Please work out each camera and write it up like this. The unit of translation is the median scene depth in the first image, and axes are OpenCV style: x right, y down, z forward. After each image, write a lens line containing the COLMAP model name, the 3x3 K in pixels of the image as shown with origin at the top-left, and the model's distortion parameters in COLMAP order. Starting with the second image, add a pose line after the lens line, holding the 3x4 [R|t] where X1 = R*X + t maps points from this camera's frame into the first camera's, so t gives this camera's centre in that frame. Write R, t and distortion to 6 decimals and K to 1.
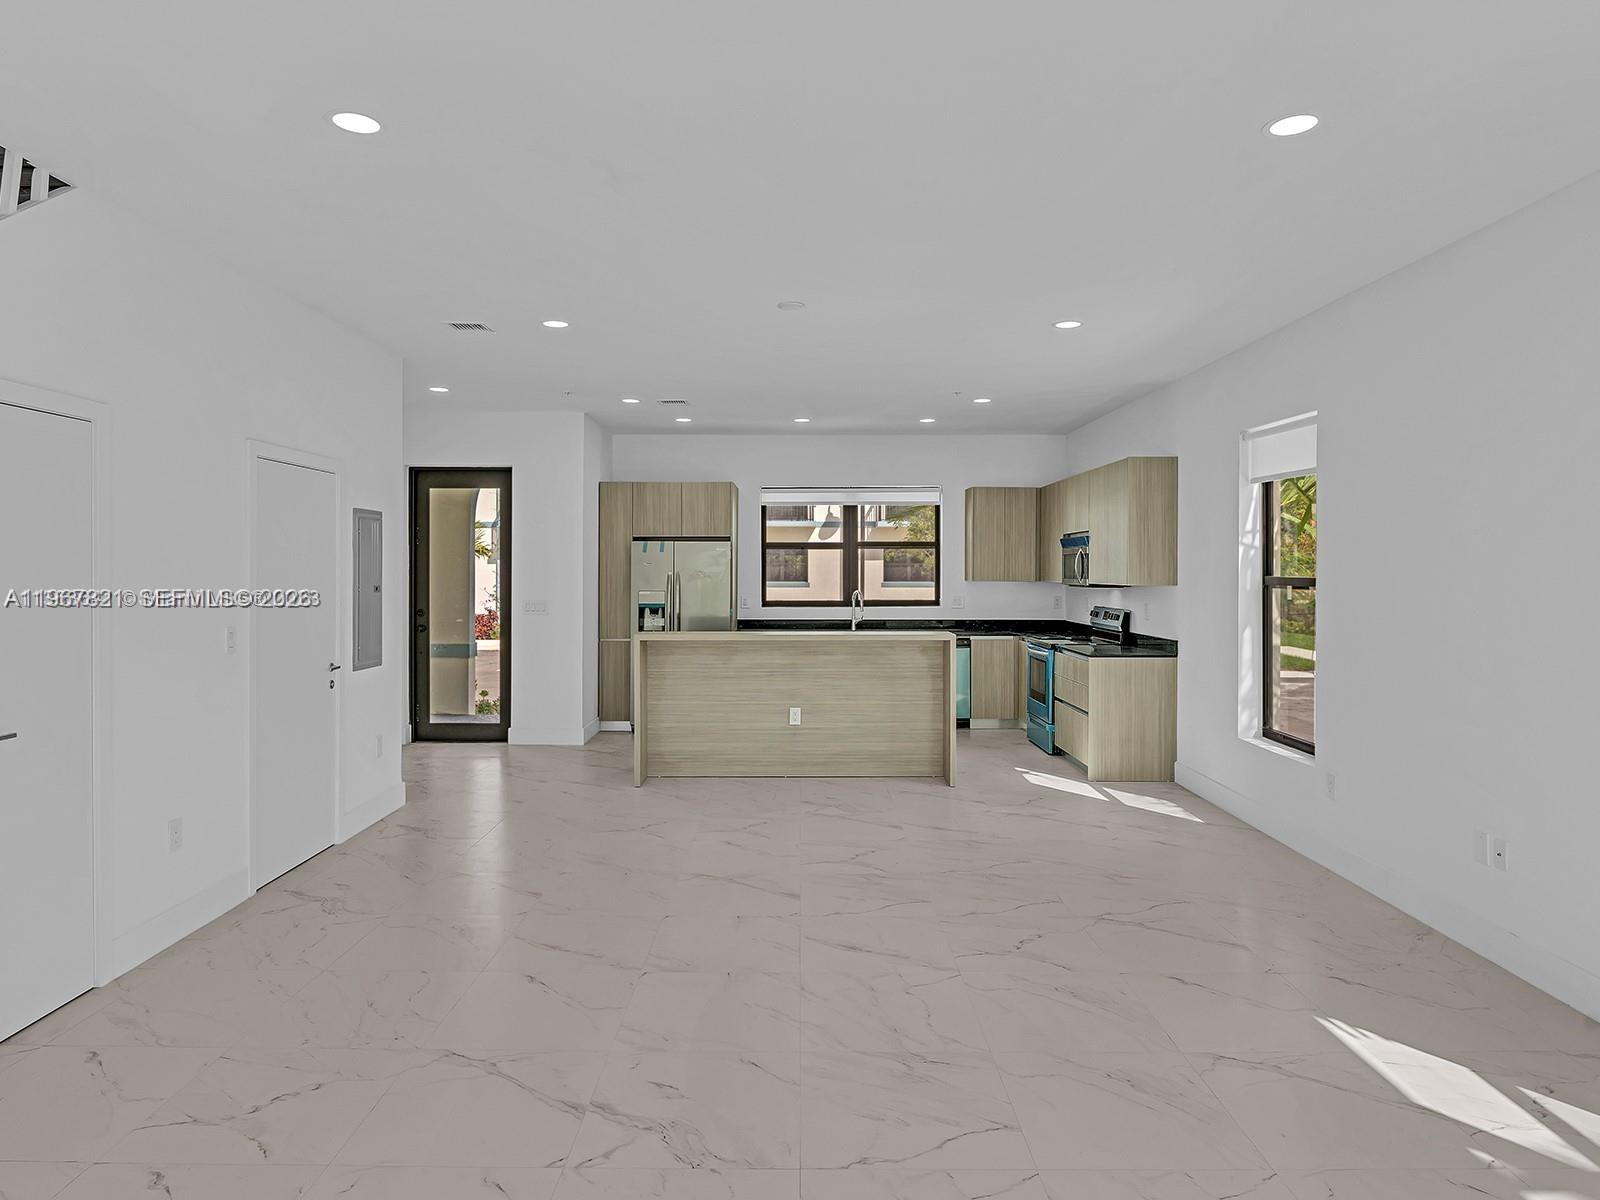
lens RADIAL K [[959.4, 0, 784.1], [0, 959.4, 606.5], [0, 0, 1]] dist [-0.002167, -0.001639]
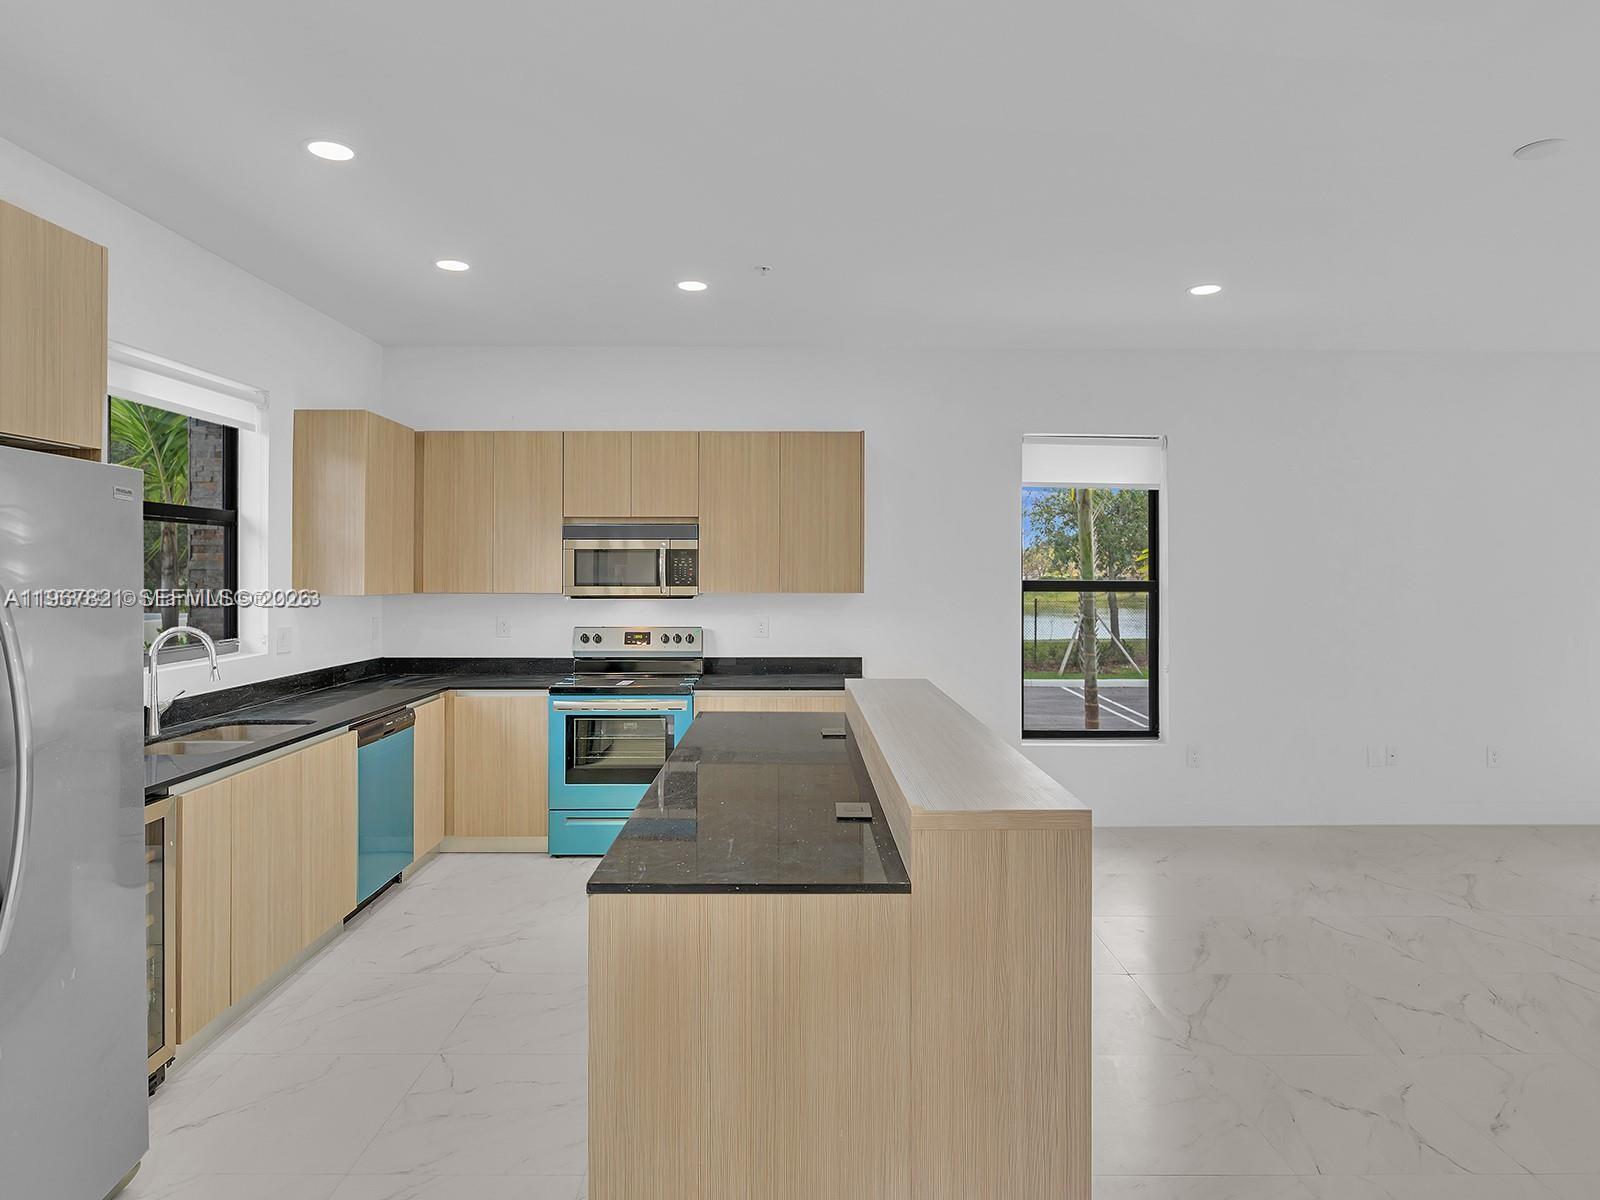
lens RADIAL K [[959.4, 0, 802.8], [0, 959.4, 561.6], [0, 0, 1]] dist [-0.002167, -0.001639]
pose [[-0.029778, 0.010726, 0.999499, -0.328504], [0.036765, 0.999278, -0.009628, -0.031898], [-0.998880, 0.036460, -0.030151, 0.818635]]
